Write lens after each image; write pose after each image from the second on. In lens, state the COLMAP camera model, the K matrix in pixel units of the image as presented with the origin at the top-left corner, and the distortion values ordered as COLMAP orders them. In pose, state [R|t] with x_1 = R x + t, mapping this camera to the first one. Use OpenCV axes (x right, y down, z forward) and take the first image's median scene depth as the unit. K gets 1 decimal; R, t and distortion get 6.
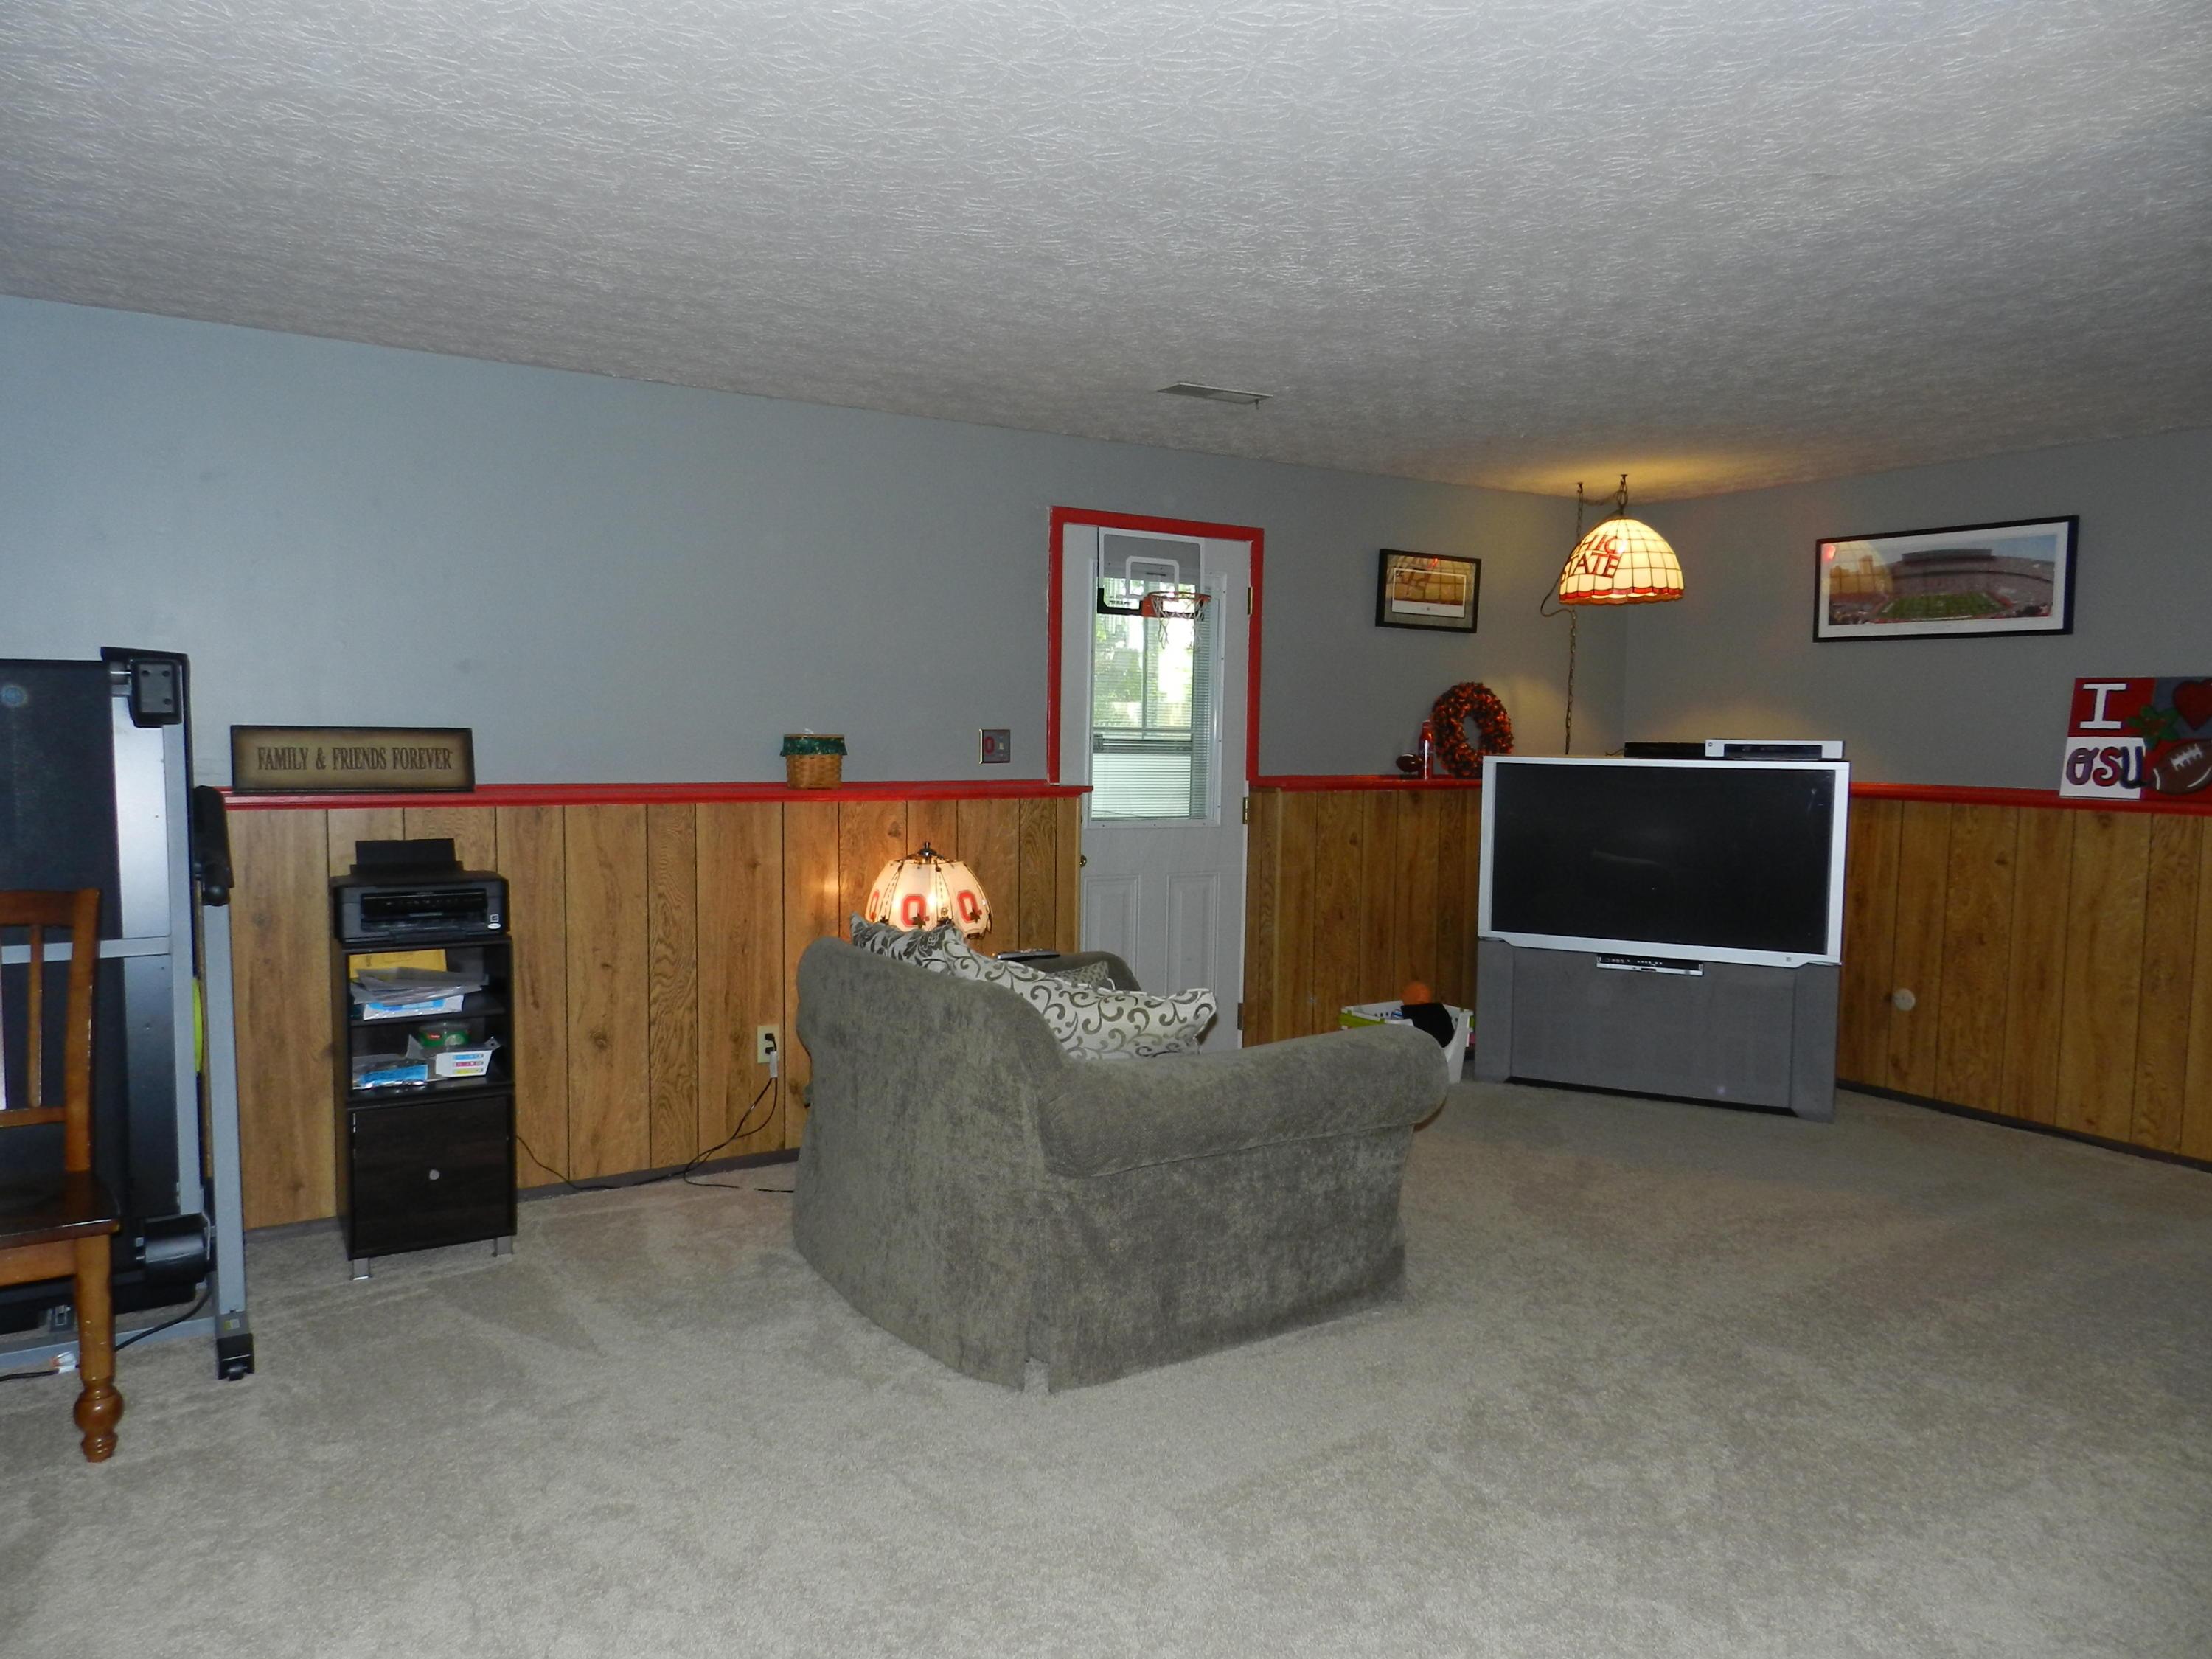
lens RADIAL K [[1485.5, 0, 1104.7], [0, 1485.5, 832.1], [0, 0, 1]] dist [0.012805, -0.001284]
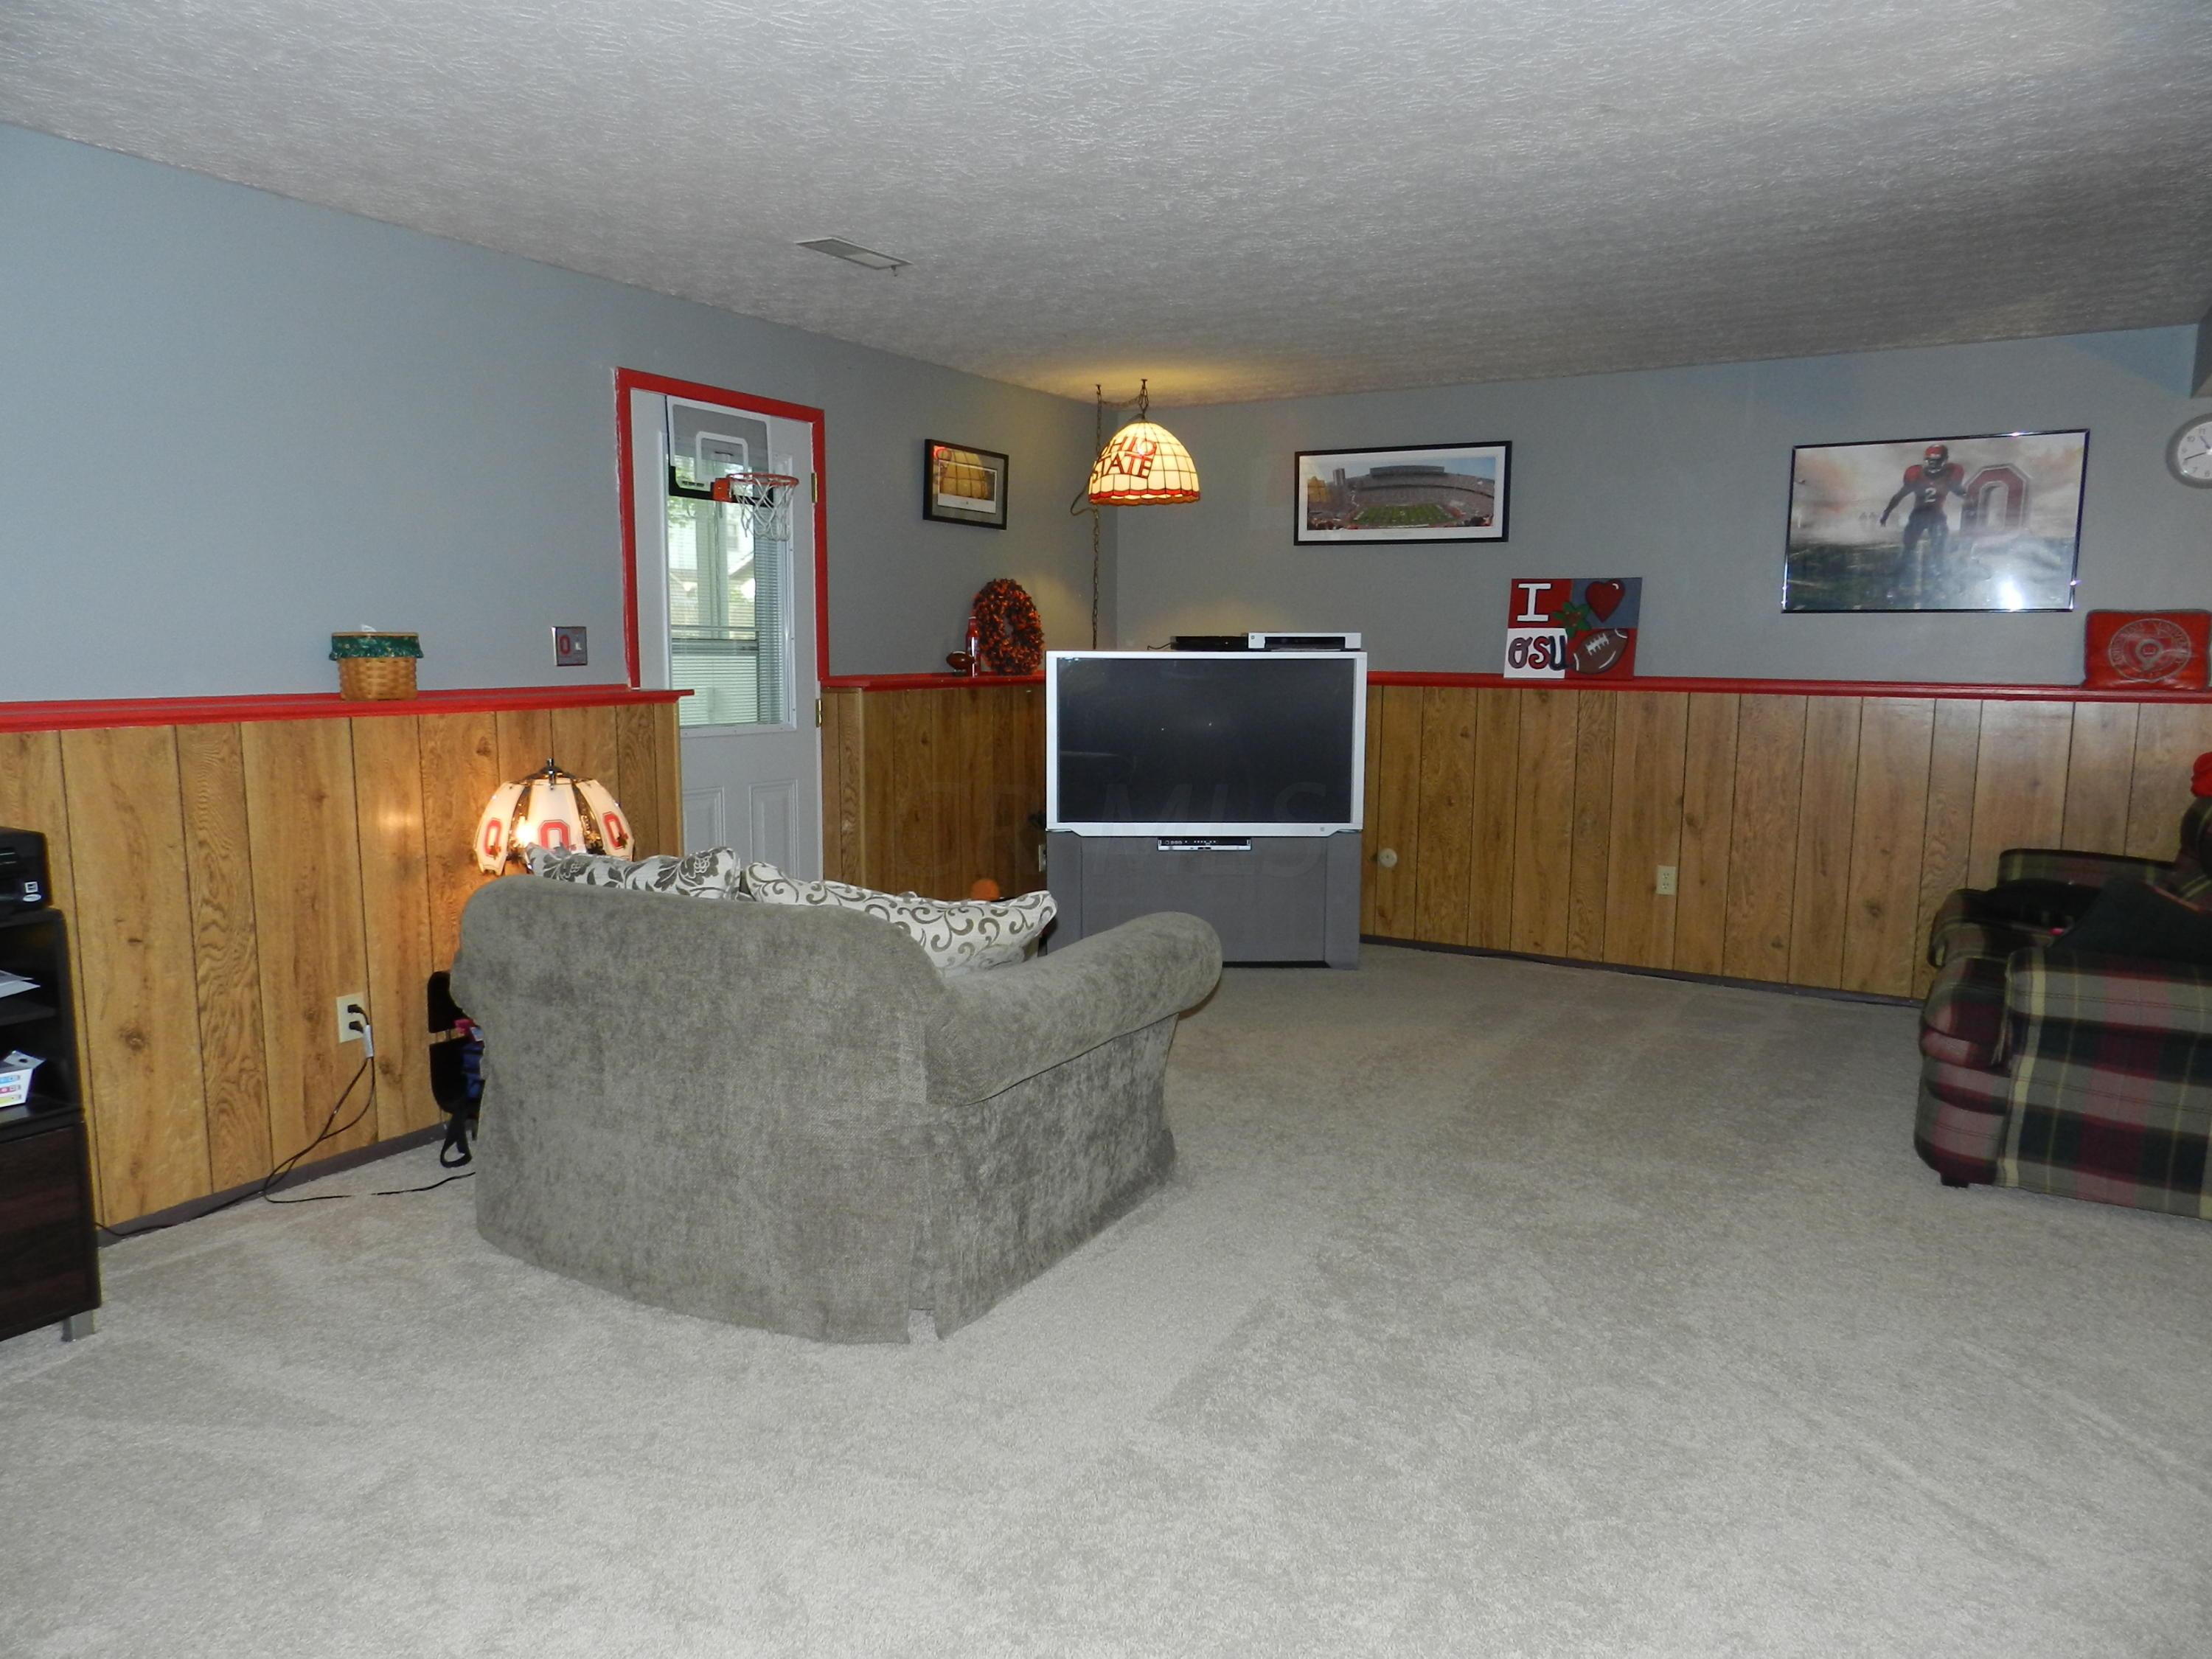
lens RADIAL K [[1485.5, 0, 1105.5], [0, 1485.5, 833.0], [0, 0, 1]] dist [0.012805, -0.001284]
pose [[0.886282, -0.069567, 0.457891, -0.214257], [0.040954, 0.996554, 0.072135, 0.000681], [-0.461331, -0.045179, 0.886077, 0.091195]]
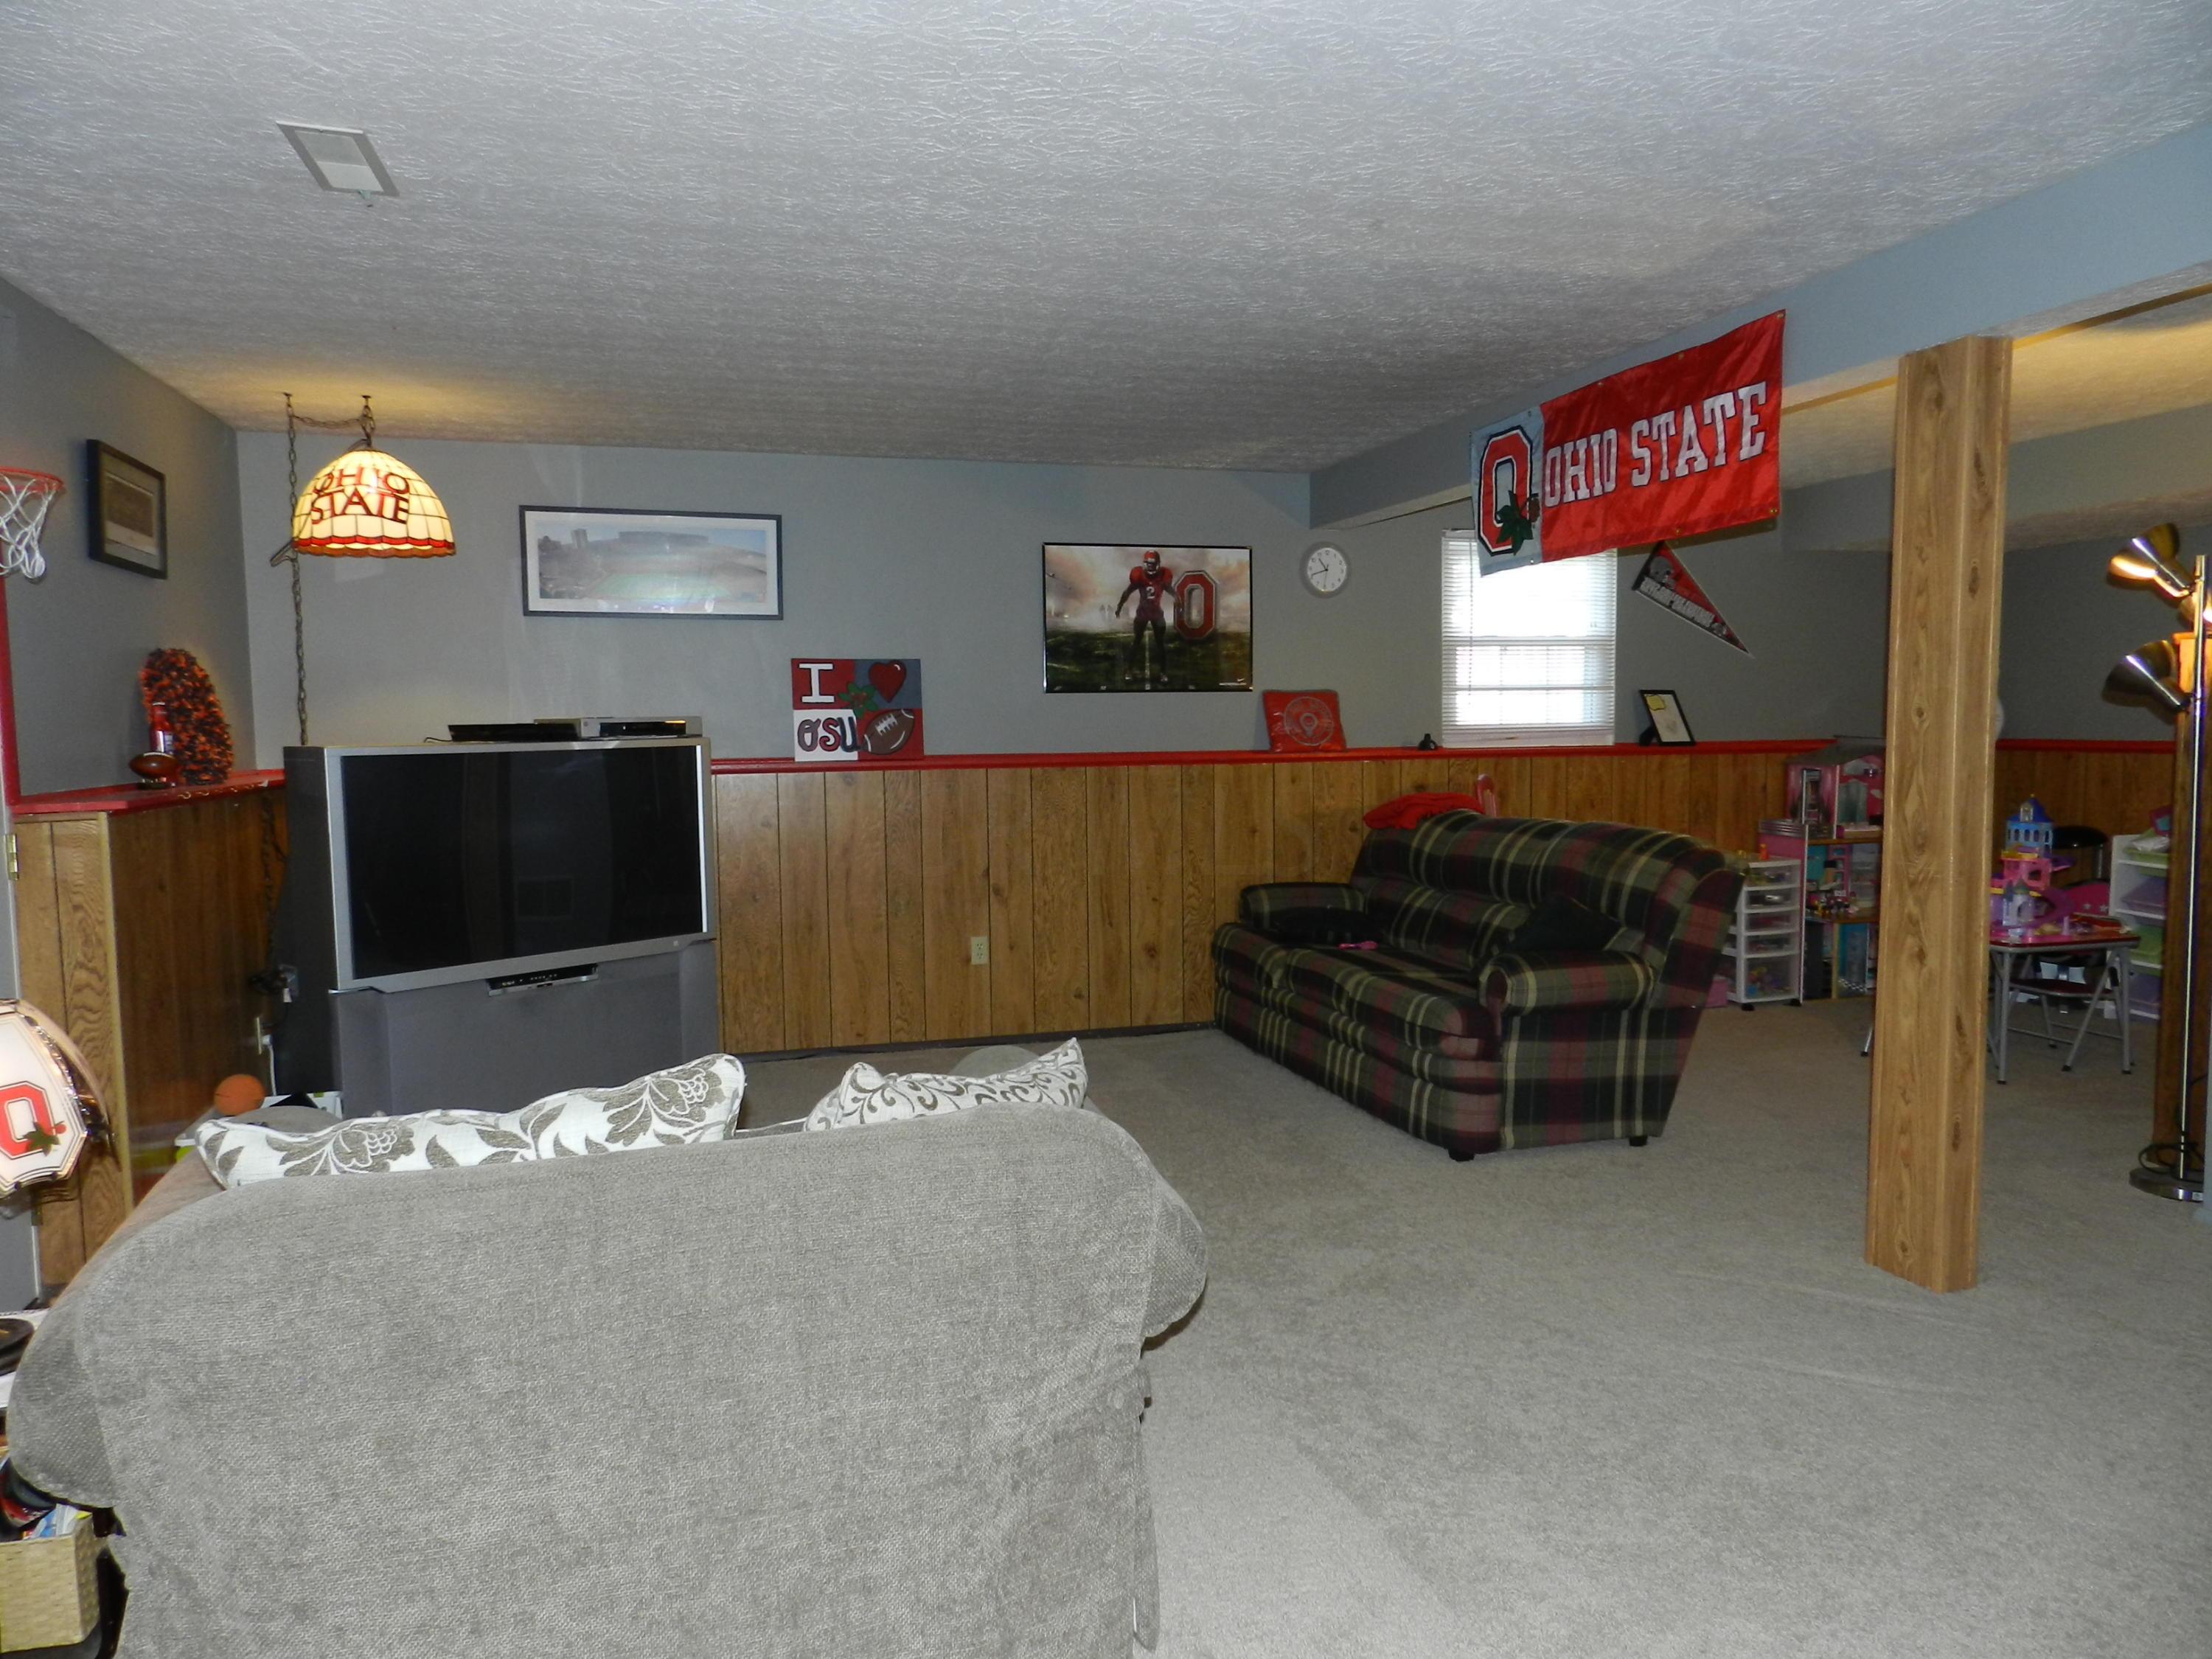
lens RADIAL K [[1485.5, 0, 1102.1], [0, 1485.5, 829.2], [0, 0, 1]] dist [0.012805, -0.001284]
pose [[0.274728, -0.090429, 0.957260, -0.415033], [0.087863, 0.993763, 0.068662, -0.032885], [-0.957499, 0.065244, 0.280960, 0.497041]]
